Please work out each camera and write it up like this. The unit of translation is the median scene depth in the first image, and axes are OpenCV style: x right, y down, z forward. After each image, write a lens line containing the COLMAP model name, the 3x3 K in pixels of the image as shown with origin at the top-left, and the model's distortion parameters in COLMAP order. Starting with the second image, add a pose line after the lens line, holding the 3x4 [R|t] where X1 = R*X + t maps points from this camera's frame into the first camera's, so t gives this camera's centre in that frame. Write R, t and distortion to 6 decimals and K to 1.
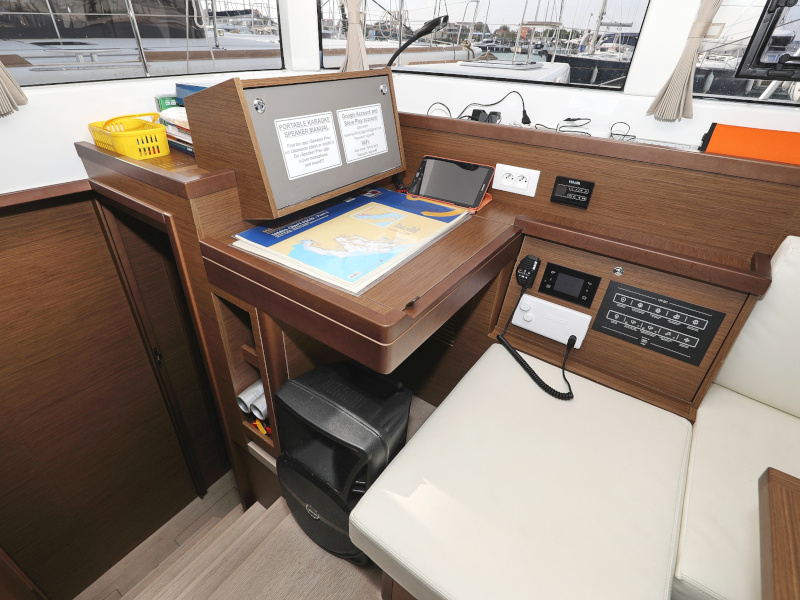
lens RADIAL K [[413.8, 0, 393.5], [0, 413.8, 298.1], [0, 0, 1]] dist [-0.003254, -0.000203]
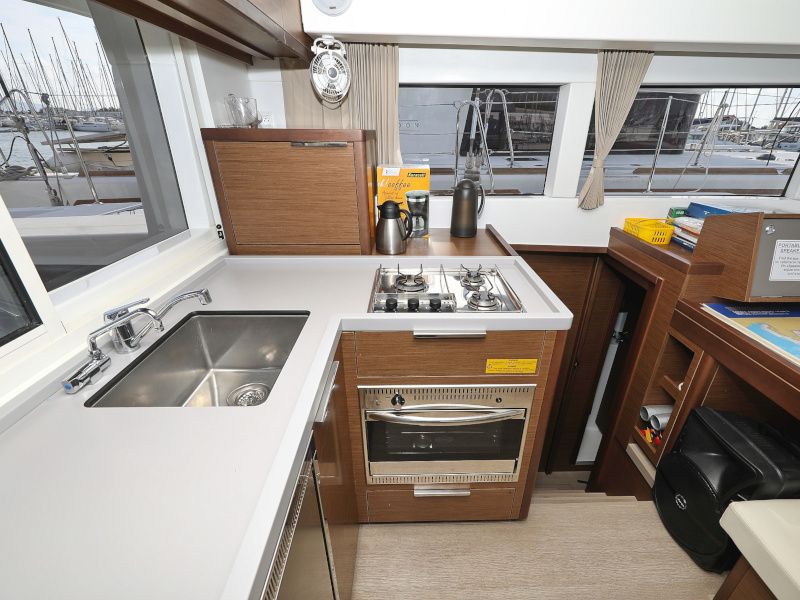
lens RADIAL K [[367.9, 0, 405.3], [0, 367.9, 298.0], [0, 0, 1]] dist [-0.004336, -0.000901]
pose [[0.585982, 0.311621, -0.748009, -0.027251], [-0.428656, 0.902572, 0.040207, 0.222214], [0.687662, 0.297078, 0.662469, -0.582362]]
